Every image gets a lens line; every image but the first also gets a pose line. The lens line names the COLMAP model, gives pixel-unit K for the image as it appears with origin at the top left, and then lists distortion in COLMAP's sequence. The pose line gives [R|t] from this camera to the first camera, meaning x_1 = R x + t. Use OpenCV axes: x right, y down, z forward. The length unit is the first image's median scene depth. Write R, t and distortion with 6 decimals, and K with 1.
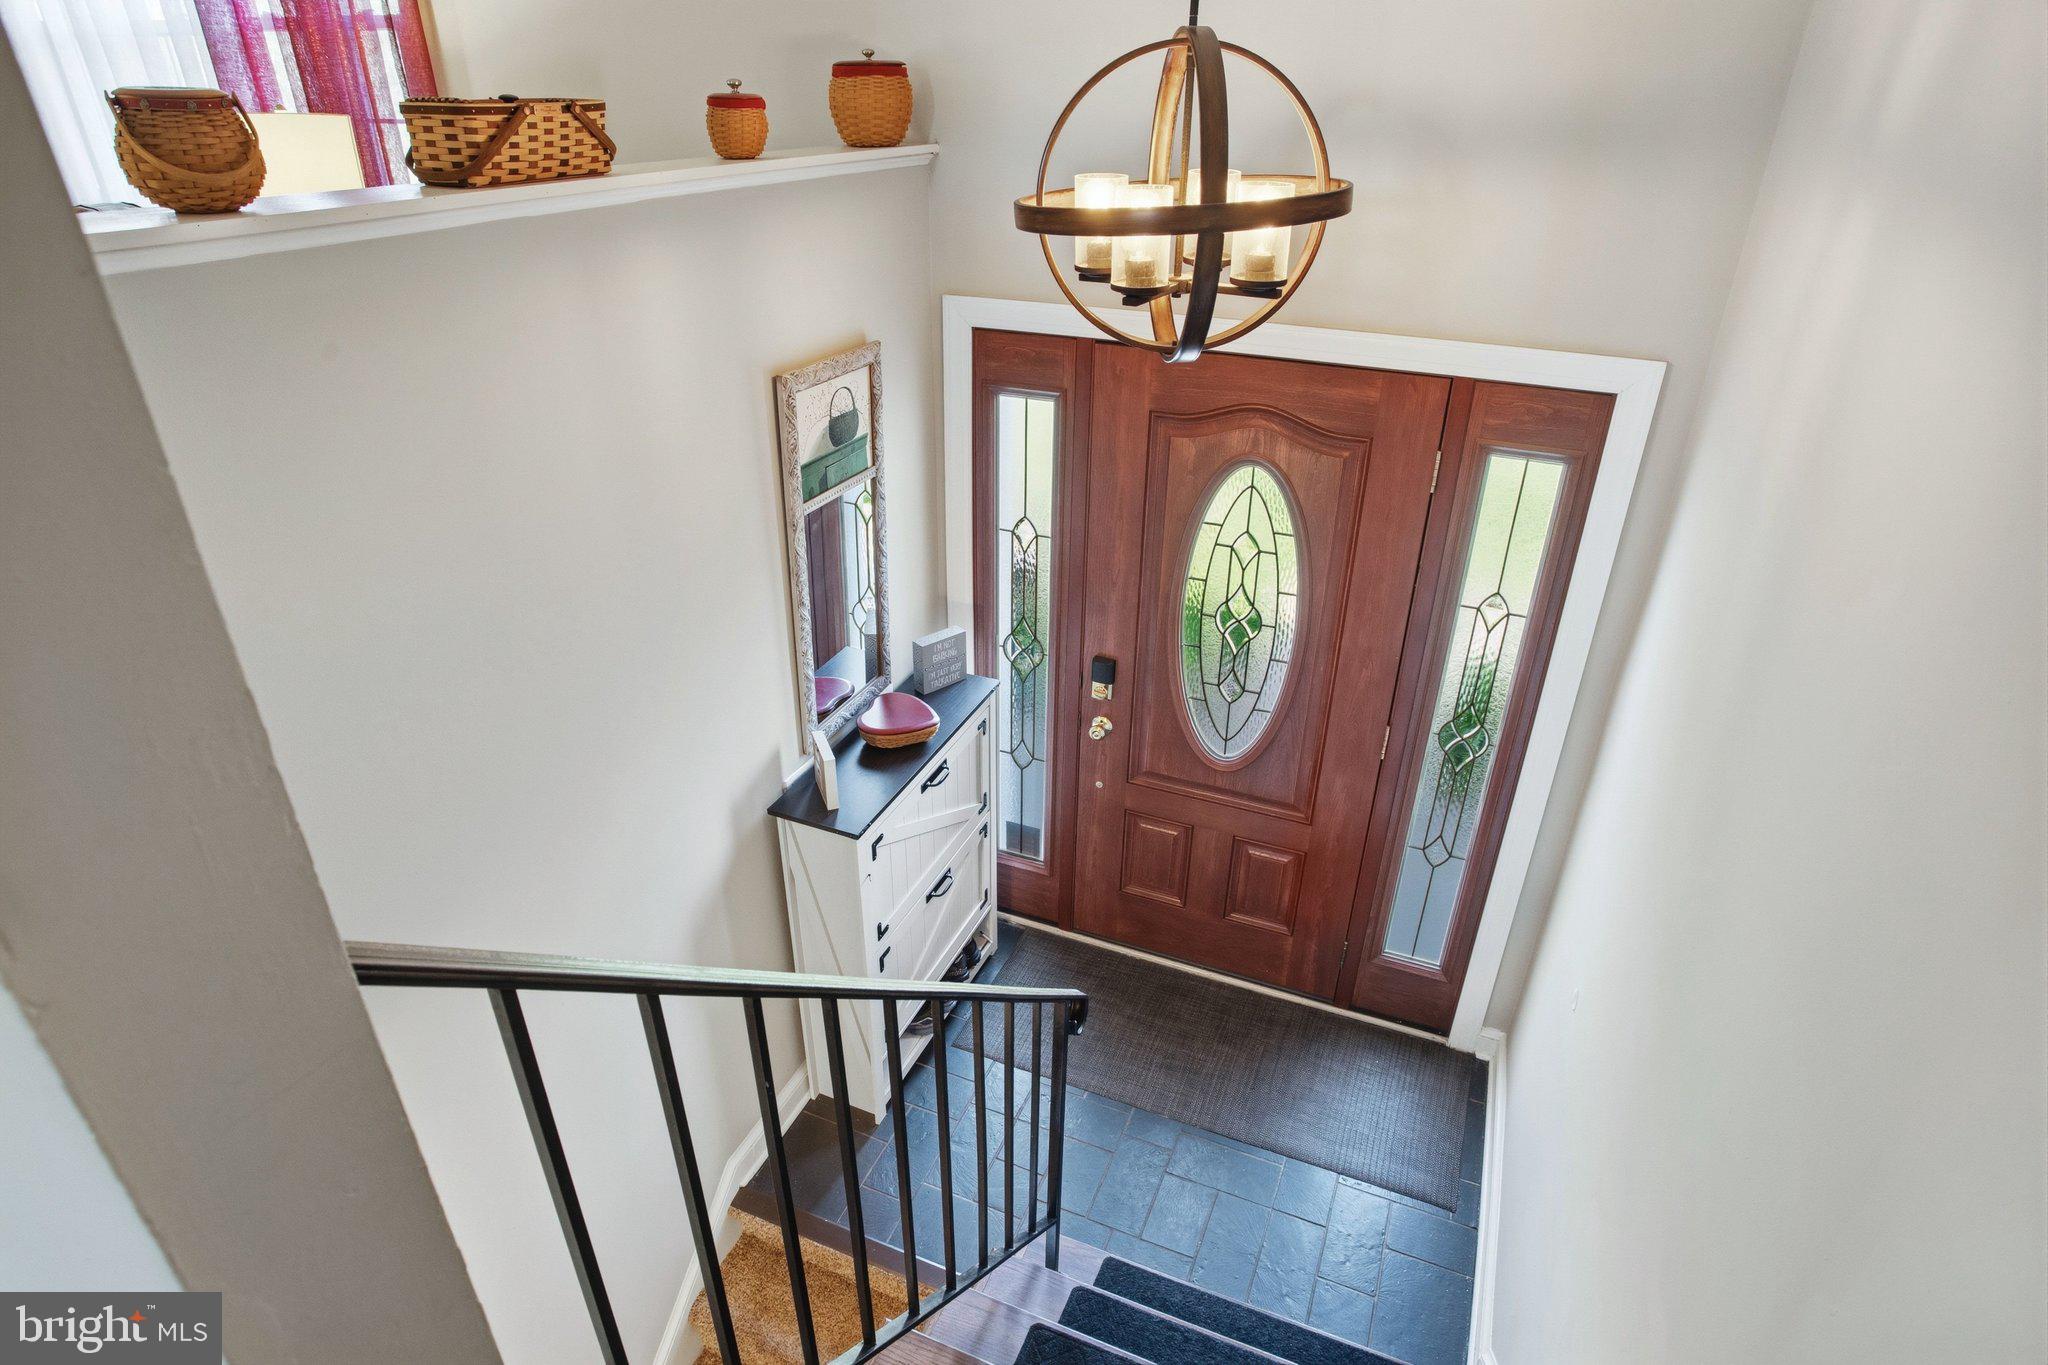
lens RADIAL K [[1059.2, 0, 1044.0], [0, 1059.2, 597.7], [0, 0, 1]] dist [-0.031631, 0.001477]
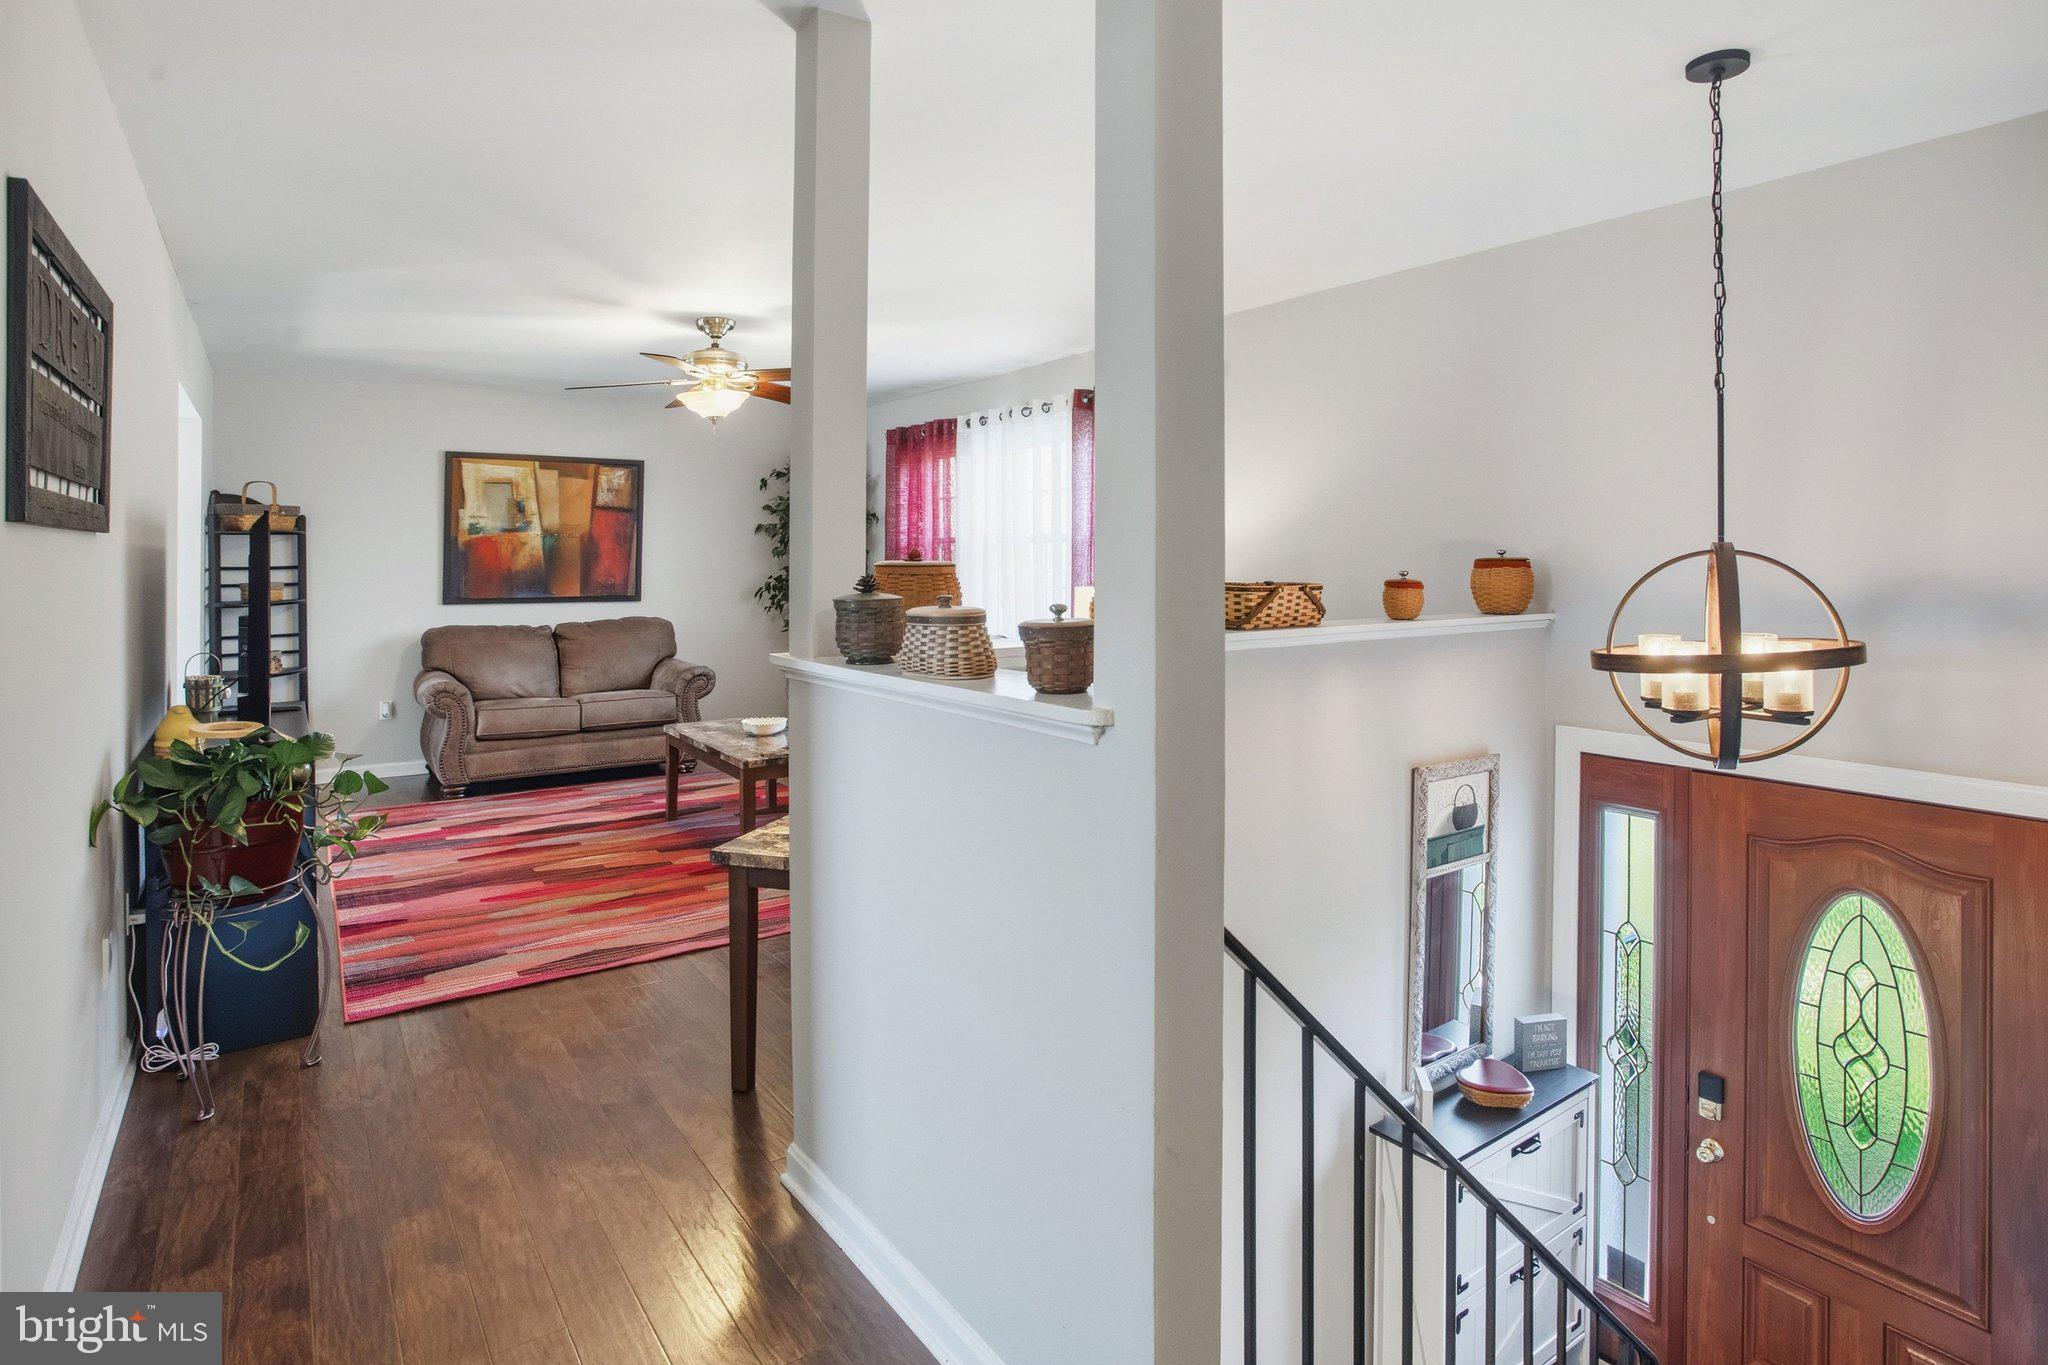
lens RADIAL K [[1109.3, 0, 1009.2], [0, 1109.3, 525.3], [0, 0, 1]] dist [-0.030454, 0.003427]
pose [[0.827815, -0.027341, -0.560334, 0.111194], [-0.236307, 0.888884, -0.392484, 0.179557], [0.508803, 0.457315, 0.729371, -0.417223]]
